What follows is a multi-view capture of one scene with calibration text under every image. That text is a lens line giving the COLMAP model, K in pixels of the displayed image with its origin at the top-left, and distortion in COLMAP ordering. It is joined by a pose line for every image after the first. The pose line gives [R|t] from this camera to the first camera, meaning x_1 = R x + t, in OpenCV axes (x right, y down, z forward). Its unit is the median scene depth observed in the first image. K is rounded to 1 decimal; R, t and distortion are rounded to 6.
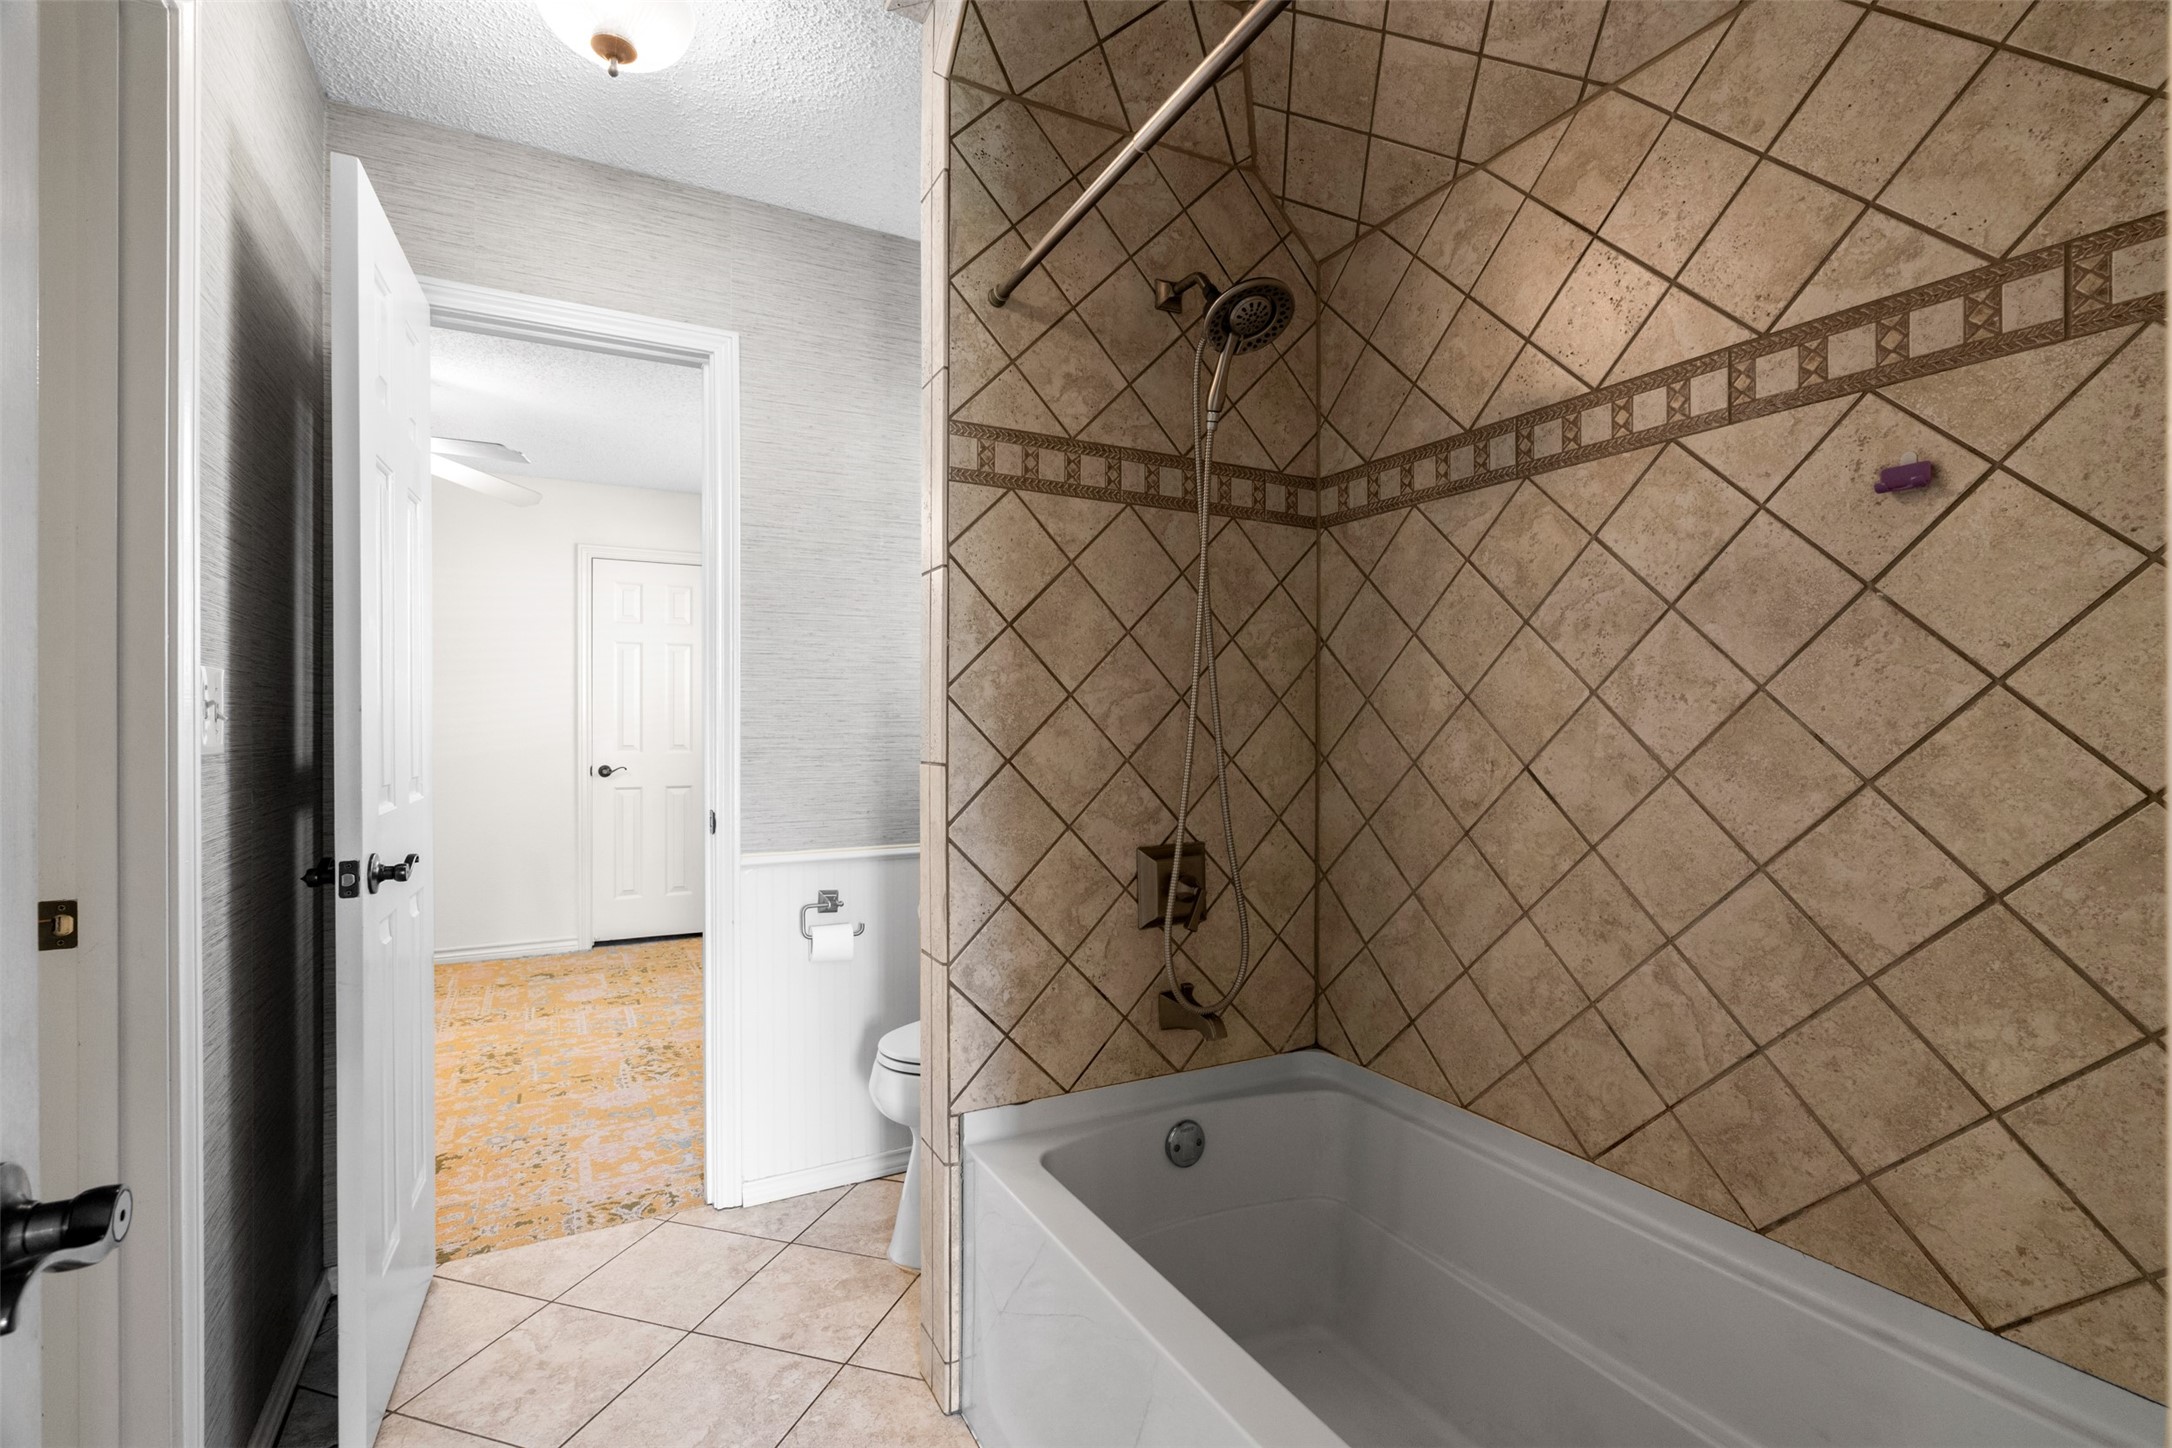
lens RADIAL K [[995.1, 0, 1076.5], [0, 995.1, 716.7], [0, 0, 1]] dist [-0.000482, 0.000233]
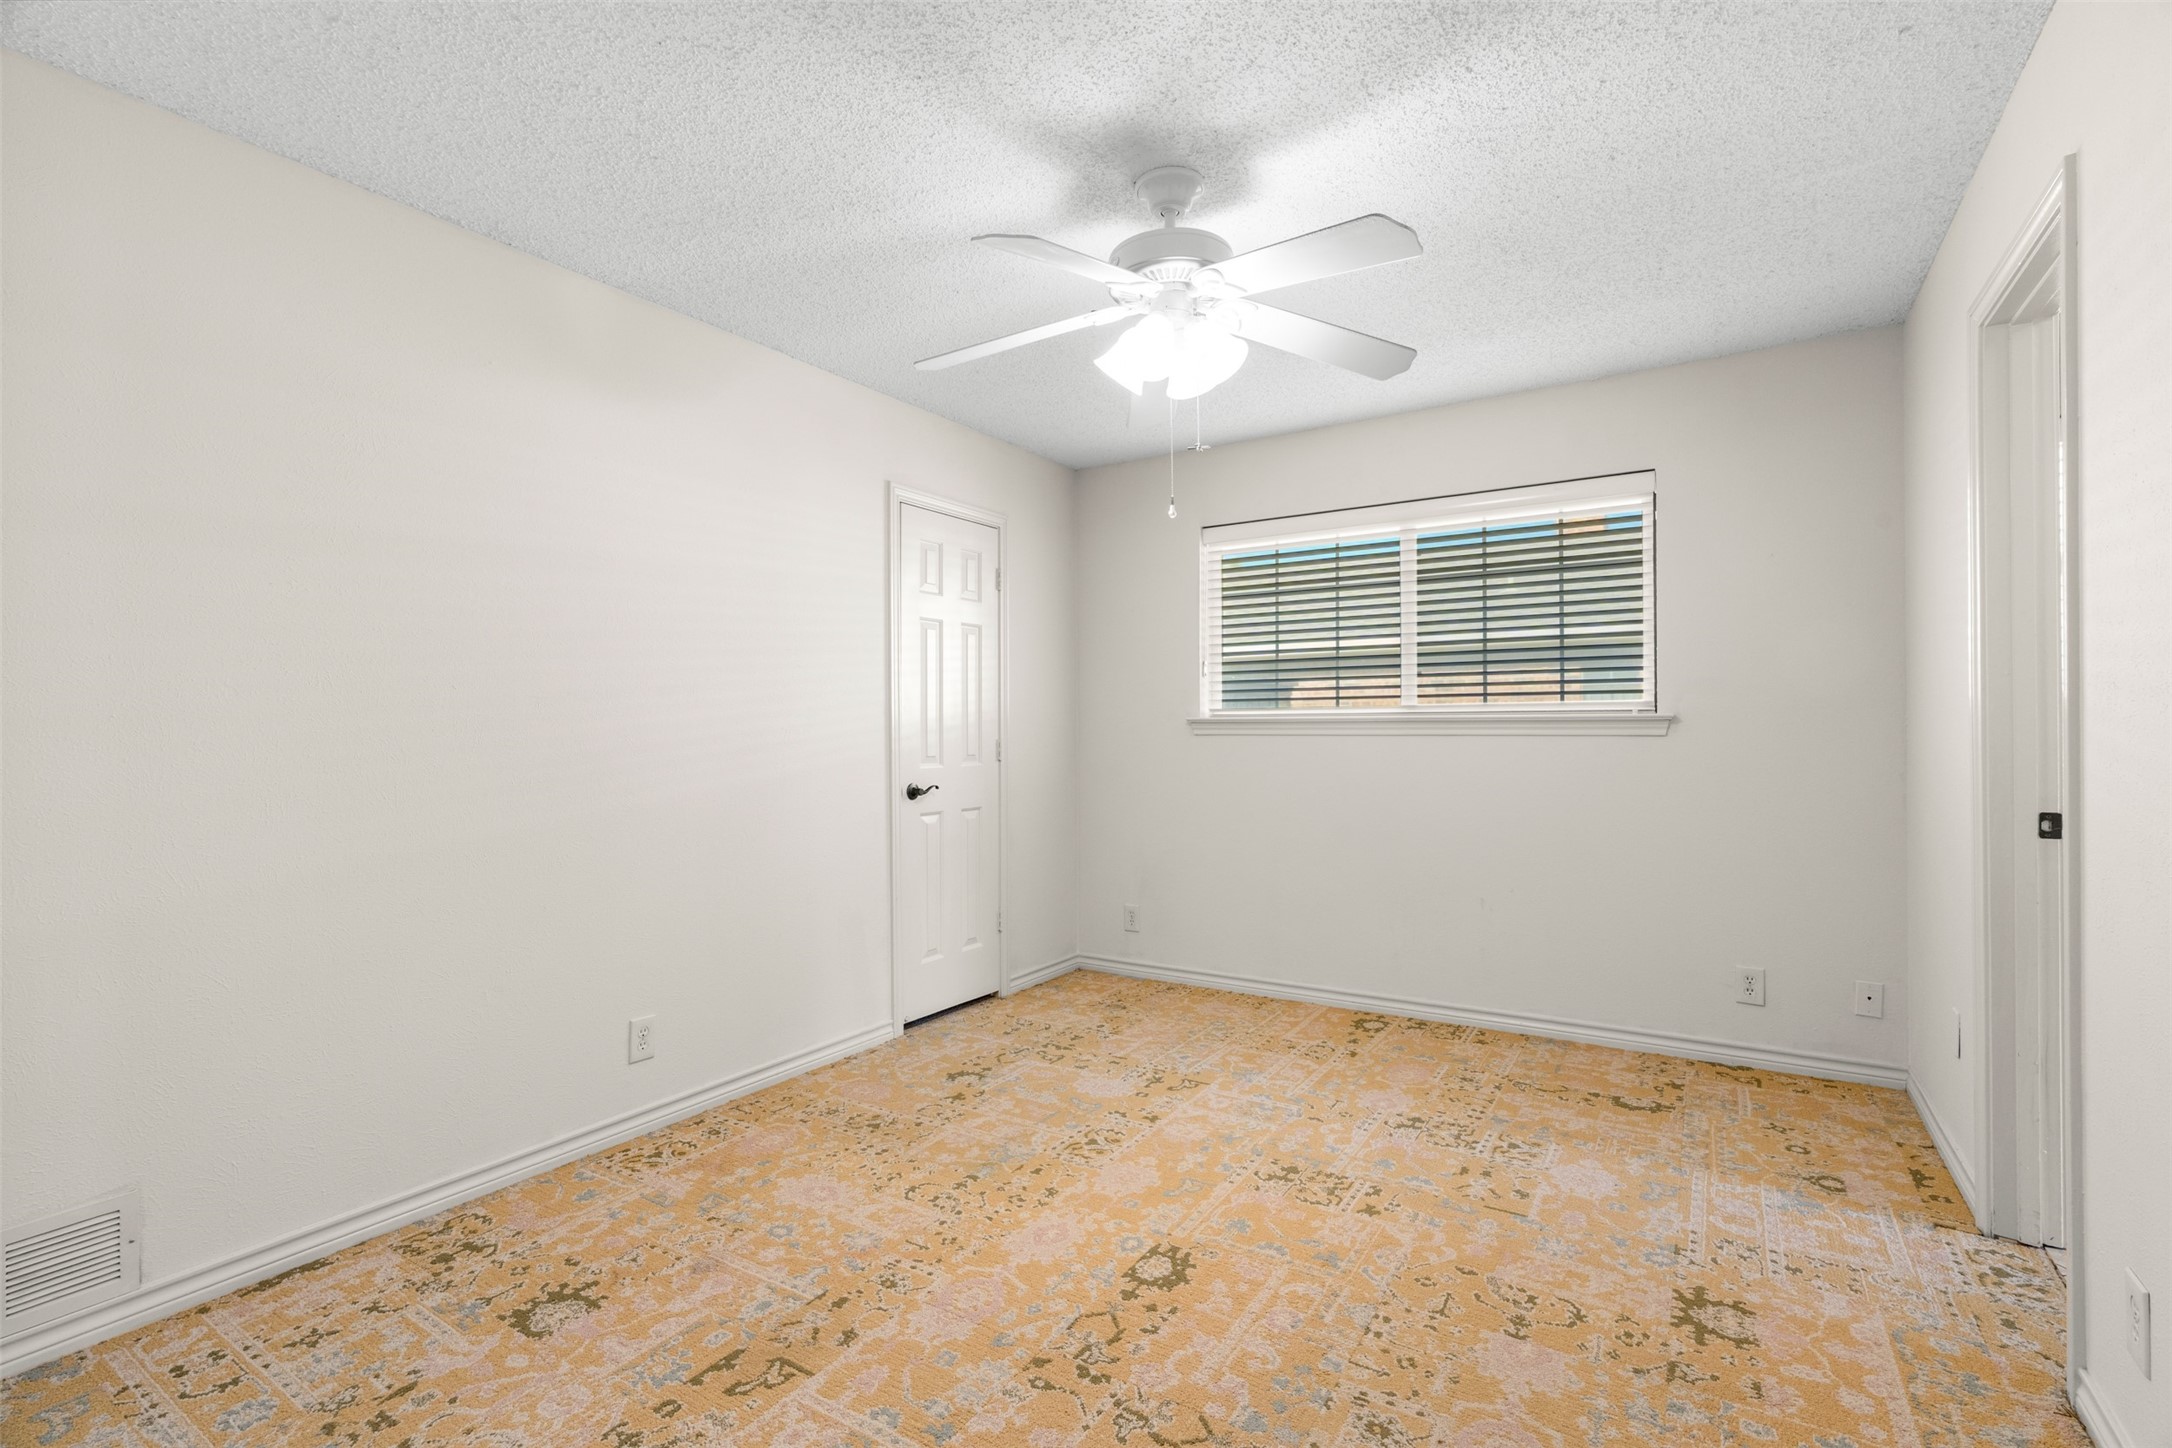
lens RADIAL K [[995.1, 0, 1076.5], [0, 995.1, 716.7], [0, 0, 1]] dist [-0.000482, 0.000233]
pose [[0.872721, 0.001596, 0.488216, -0.992977], [0.002347, 0.999969, -0.007463, 0.006251], [-0.488213, 0.007658, 0.872691, 0.397401]]
